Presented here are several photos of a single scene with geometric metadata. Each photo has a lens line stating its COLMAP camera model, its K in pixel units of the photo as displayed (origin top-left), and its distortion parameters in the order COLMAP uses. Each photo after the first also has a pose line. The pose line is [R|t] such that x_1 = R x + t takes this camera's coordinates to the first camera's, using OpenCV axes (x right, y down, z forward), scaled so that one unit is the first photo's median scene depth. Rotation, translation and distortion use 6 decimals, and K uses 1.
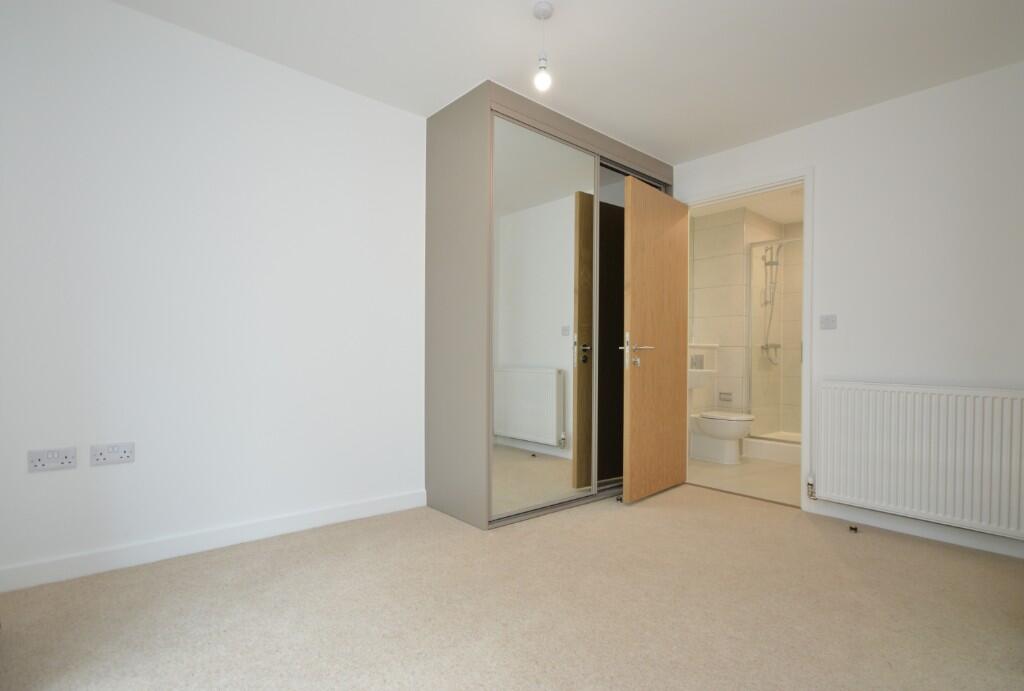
lens RADIAL K [[500.6, 0, 508.8], [0, 500.6, 352.9], [0, 0, 1]] dist [0.002115, 0.000092]
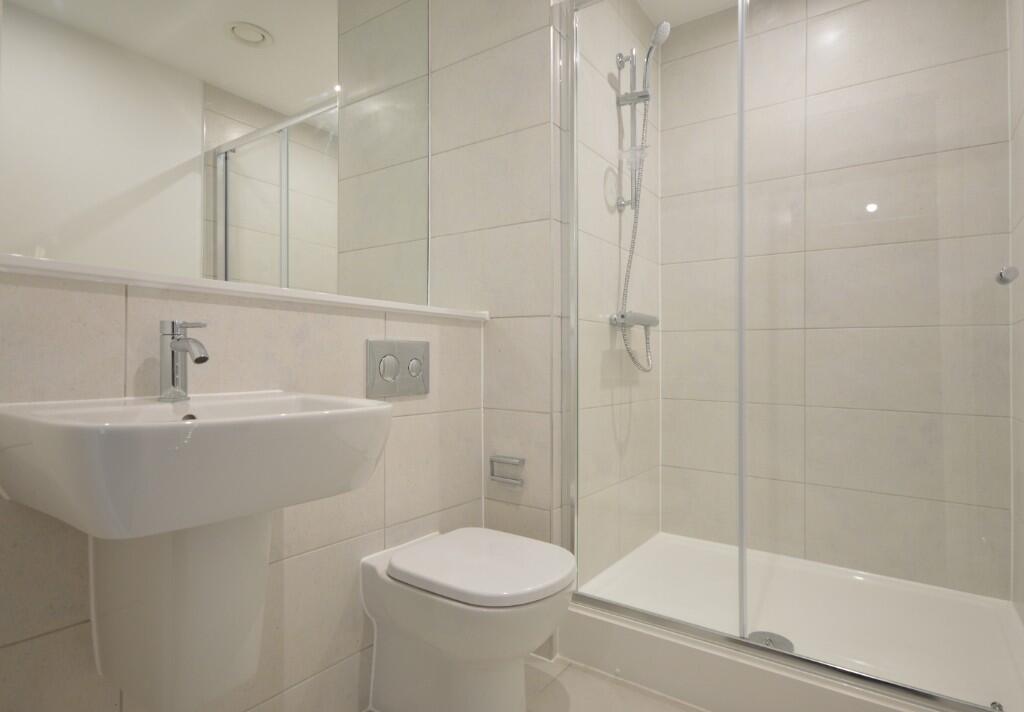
lens RADIAL K [[544.3, 0, 513.4], [0, 544.3, 355.6], [0, 0, 1]] dist [0.018734, 0.001674]
pose [[0.968496, -0.009545, 0.248845, 0.336651], [0.012789, 0.999853, -0.011424, 0.015889], [-0.248699, 0.014246, 0.968476, 0.633205]]
